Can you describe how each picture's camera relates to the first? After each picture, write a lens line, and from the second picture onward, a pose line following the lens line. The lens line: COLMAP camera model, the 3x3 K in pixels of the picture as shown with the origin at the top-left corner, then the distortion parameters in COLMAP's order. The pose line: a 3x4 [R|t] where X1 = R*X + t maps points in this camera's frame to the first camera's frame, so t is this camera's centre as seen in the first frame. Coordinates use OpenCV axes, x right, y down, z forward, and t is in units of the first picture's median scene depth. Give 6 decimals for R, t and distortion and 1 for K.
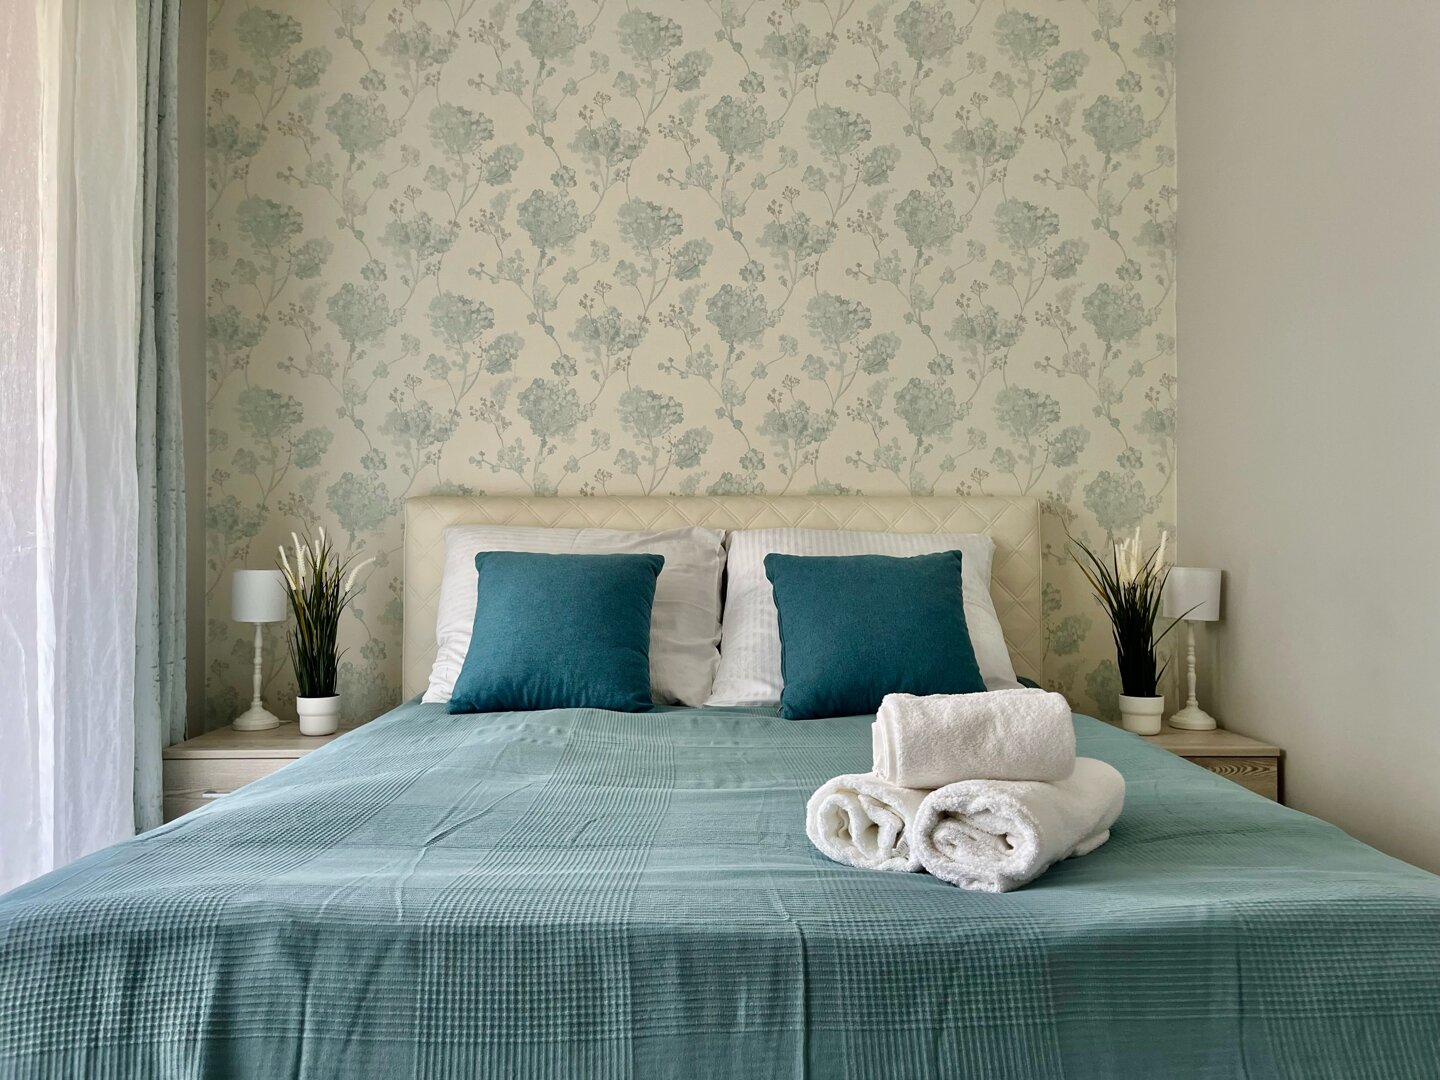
lens RADIAL K [[1118.3, 0, 717.3], [0, 1118.3, 521.4], [0, 0, 1]] dist [0.048834, -0.044838]
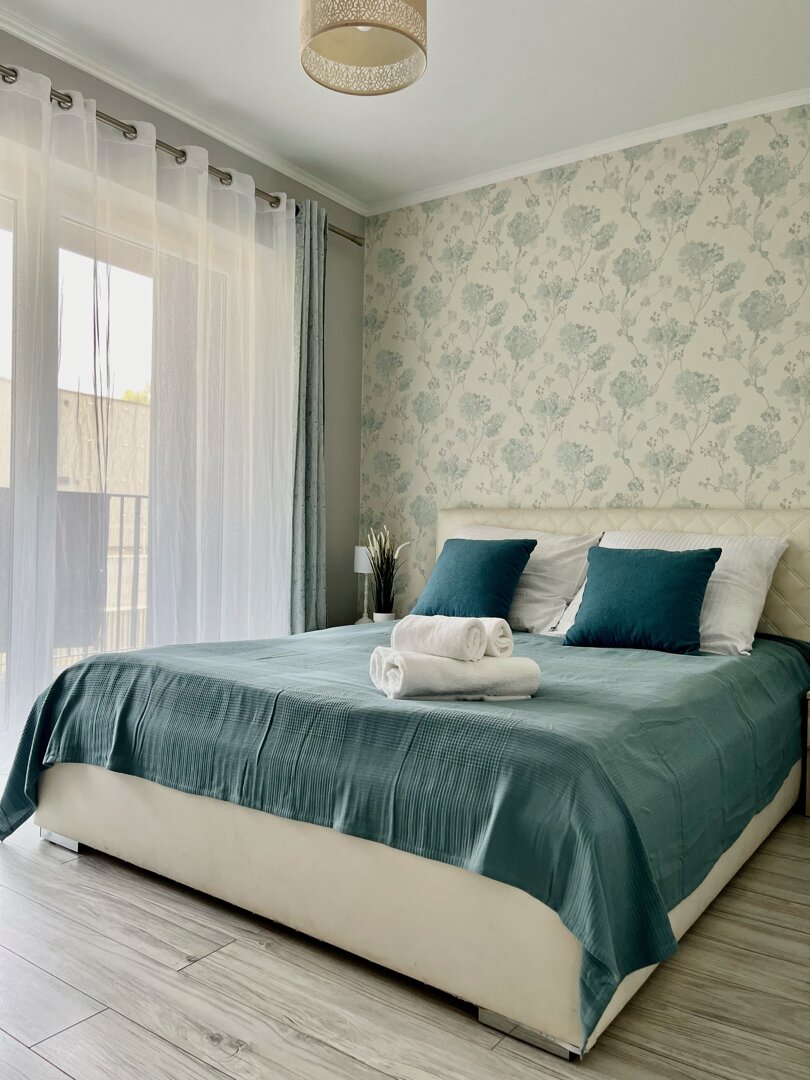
lens RADIAL K [[838.7, 0, 406.5], [0, 838.7, 531.8], [0, 0, 1]] dist [0.048834, -0.044838]
pose [[0.804520, 0.018994, -0.593622, 0.476957], [-0.014537, 0.999819, 0.012289, -0.000520], [0.593748, -0.001258, 0.804650, -0.112472]]
